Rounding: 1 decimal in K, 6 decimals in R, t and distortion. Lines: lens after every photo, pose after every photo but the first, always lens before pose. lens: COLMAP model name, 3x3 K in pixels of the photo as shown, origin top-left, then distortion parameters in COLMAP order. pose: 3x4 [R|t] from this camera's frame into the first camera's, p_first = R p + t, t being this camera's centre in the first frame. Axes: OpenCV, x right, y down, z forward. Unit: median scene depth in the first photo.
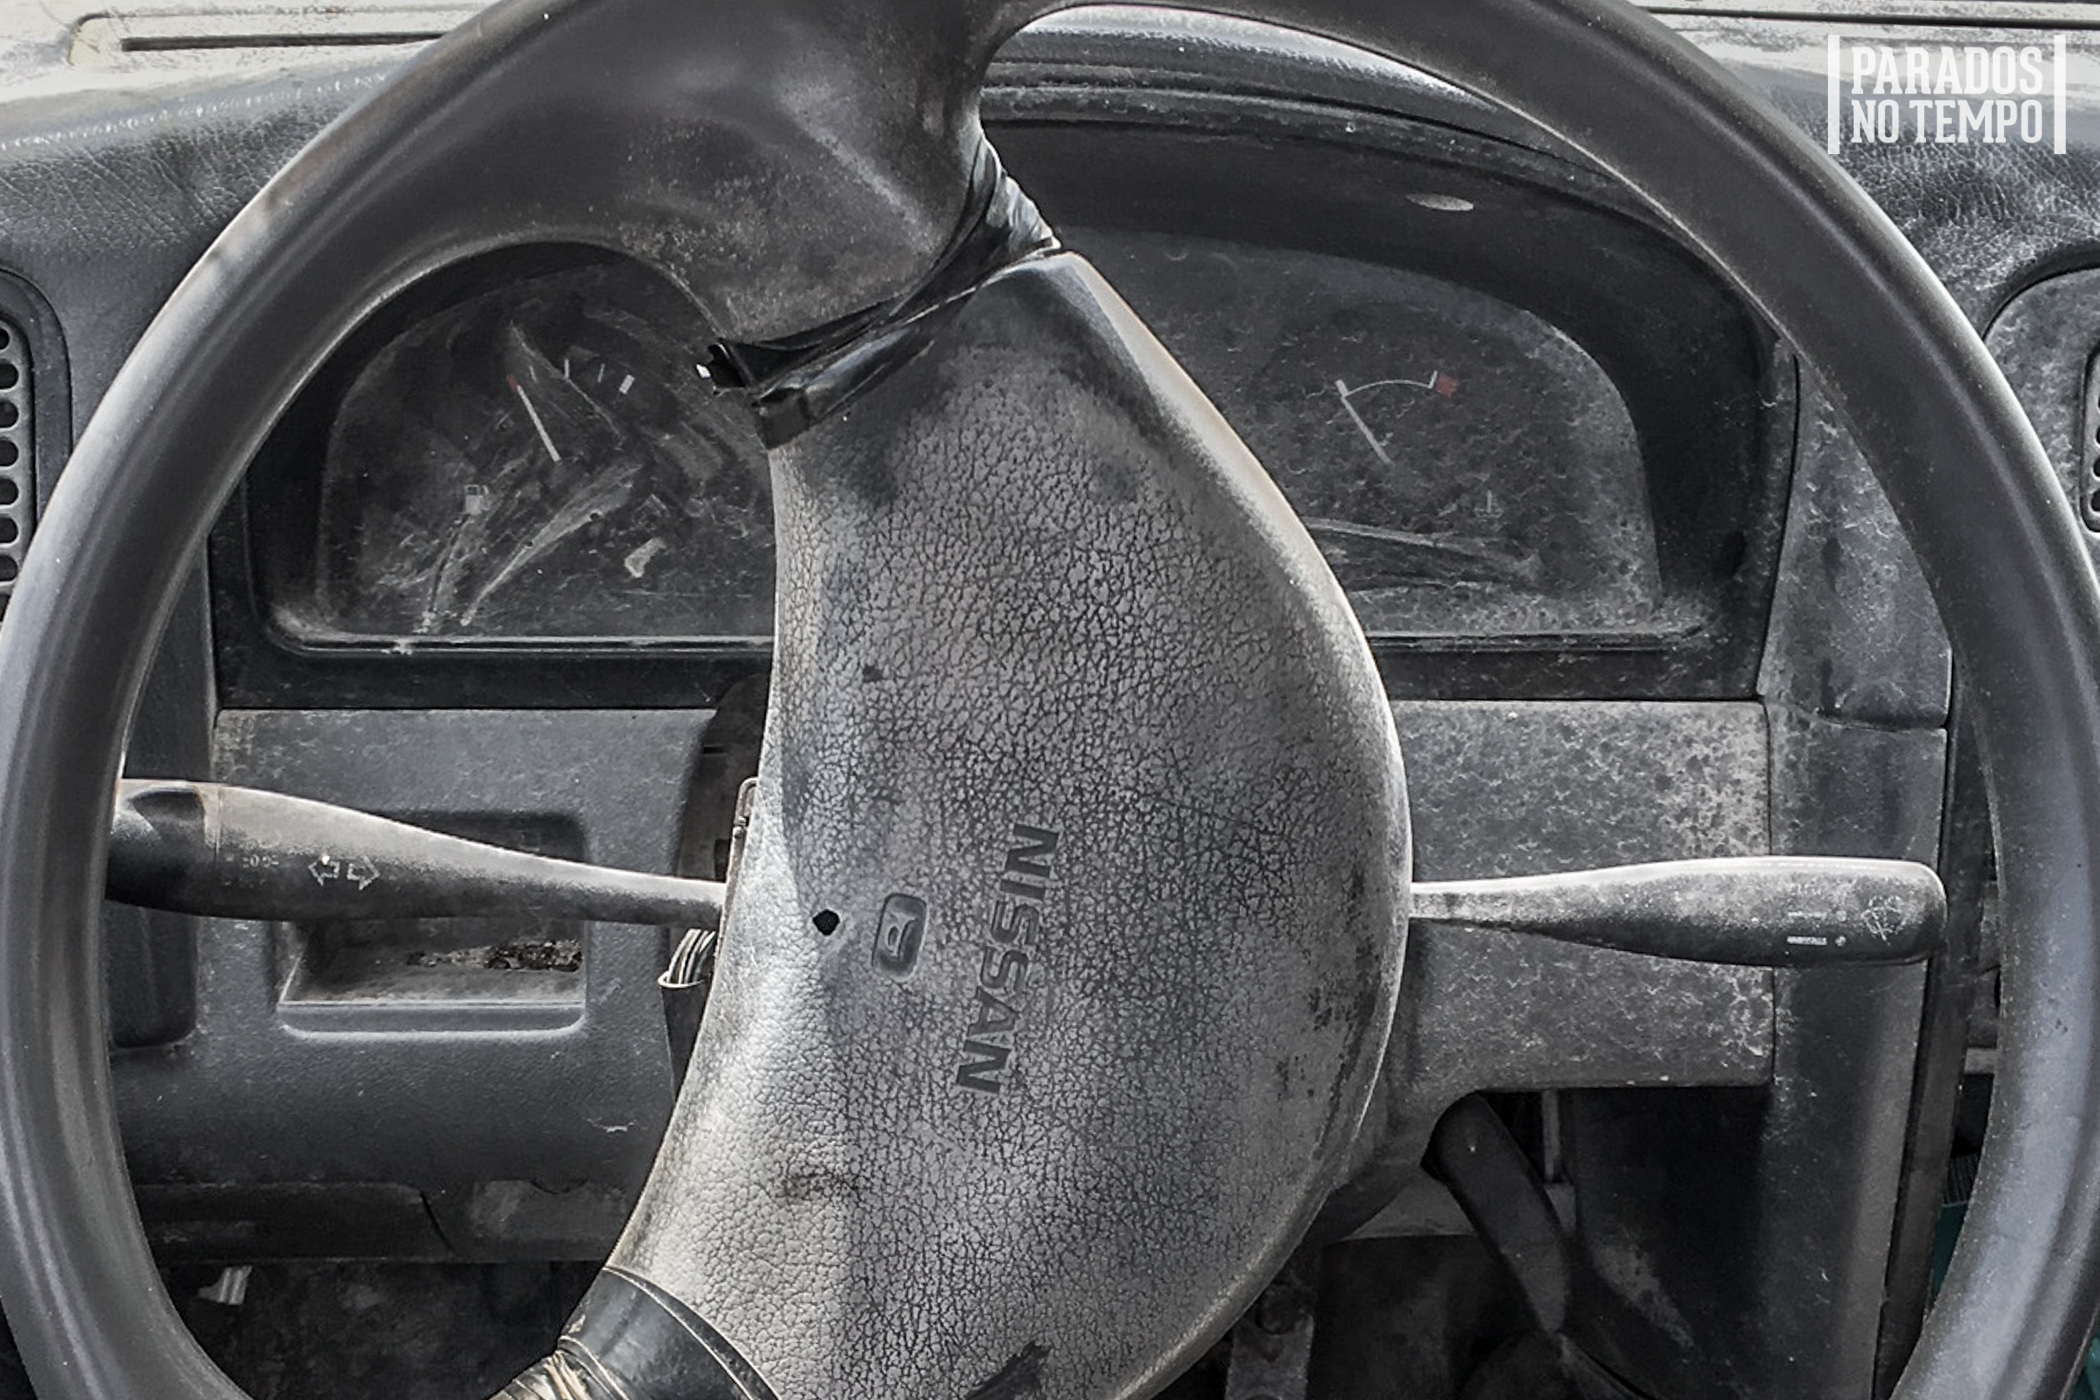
lens RADIAL K [[3009.1, 0, 966.4], [0, 3009.1, 1028.5], [0, 0, 1]] dist [0.030787, 0.093247]
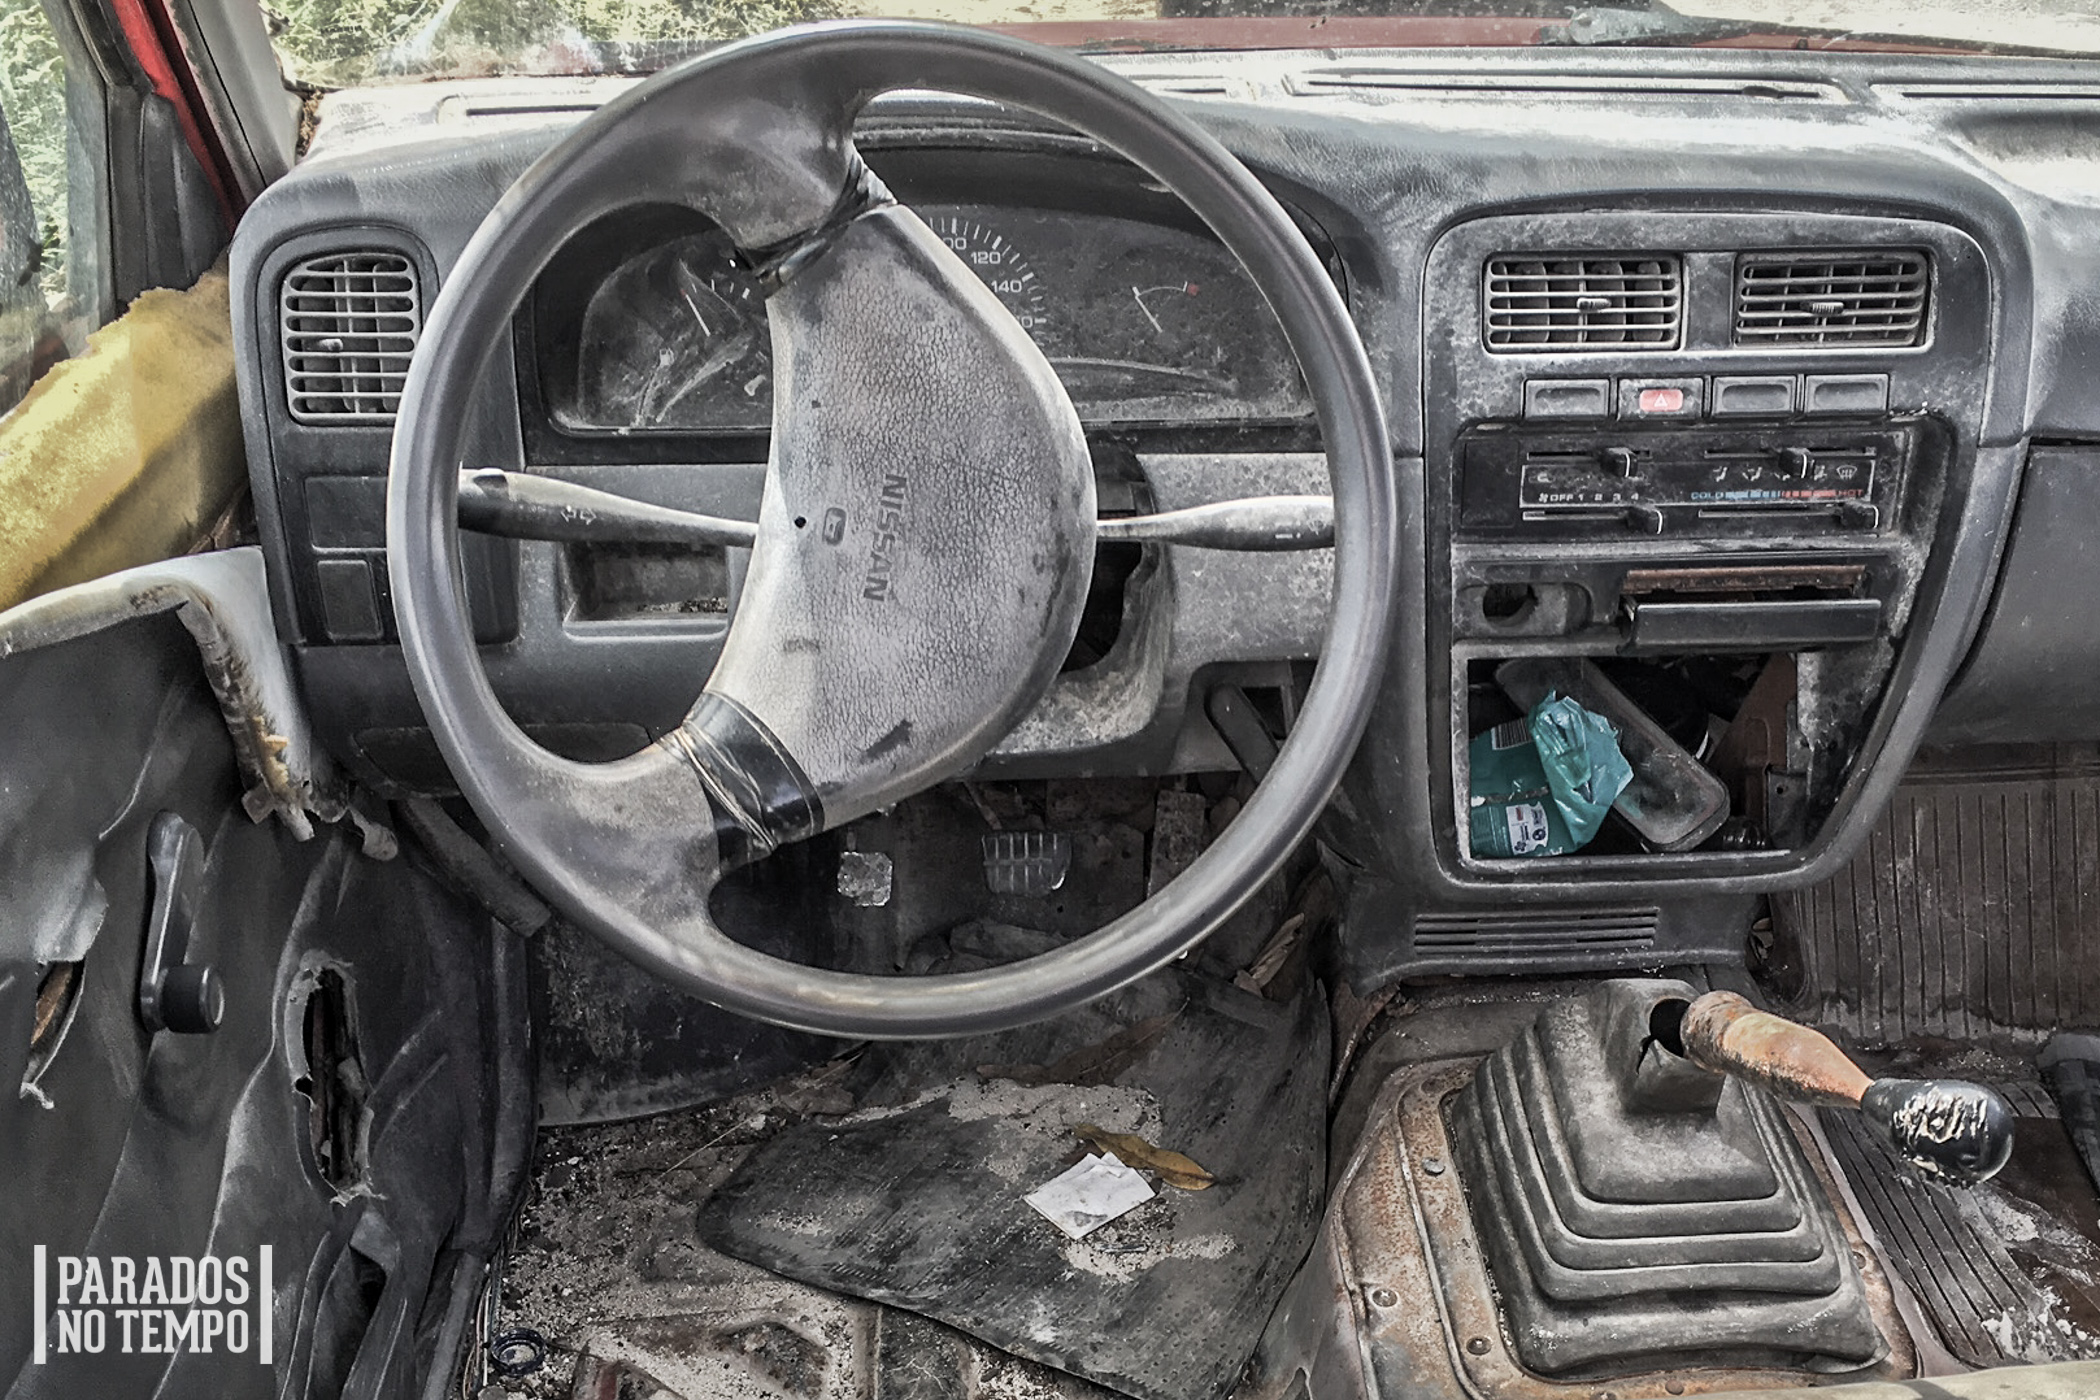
lens RADIAL K [[2230.8, 0, 1204.8], [0, 2230.8, 872.3], [0, 0, 1]] dist [0.064225, -0.026008]
pose [[0.999452, -0.022833, 0.023982, 0.153962], [0.022435, 0.999608, 0.016741, 0.150827], [-0.024355, -0.016194, 0.999572, -0.472773]]
